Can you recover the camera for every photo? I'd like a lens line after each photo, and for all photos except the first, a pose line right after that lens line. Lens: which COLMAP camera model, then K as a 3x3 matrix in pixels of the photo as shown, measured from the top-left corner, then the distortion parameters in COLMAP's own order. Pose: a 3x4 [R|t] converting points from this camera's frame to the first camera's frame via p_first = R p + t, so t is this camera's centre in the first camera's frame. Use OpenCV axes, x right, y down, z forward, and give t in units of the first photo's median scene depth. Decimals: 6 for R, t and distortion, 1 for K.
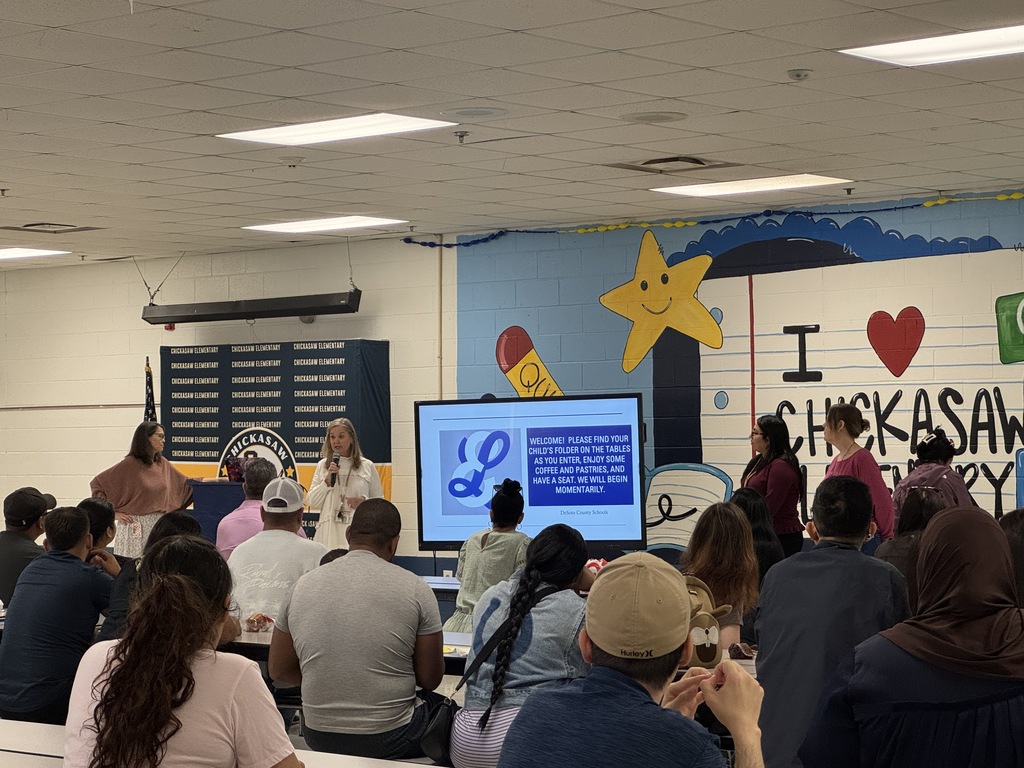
lens RADIAL K [[2391.8, 0, 503.8], [0, 2391.8, 383.4], [0, 0, 1]] dist [0.098861, 0.000000]
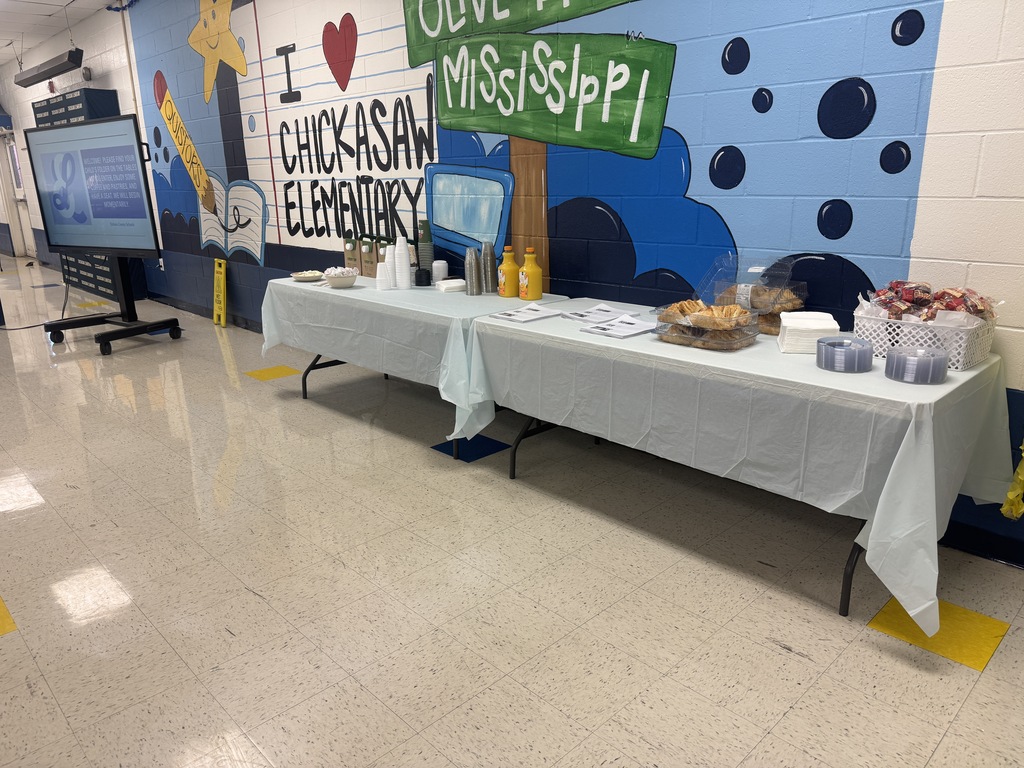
lens RADIAL K [[723.0, 0, 513.4], [0, 723.0, 388.0], [0, 0, 1]] dist [0.000229, -0.024625]
pose [[0.993501, 0.030538, -0.109647, 0.273762], [0.004646, 0.951652, 0.307142, 0.023337], [0.113725, -0.305655, 0.945326, 0.684097]]
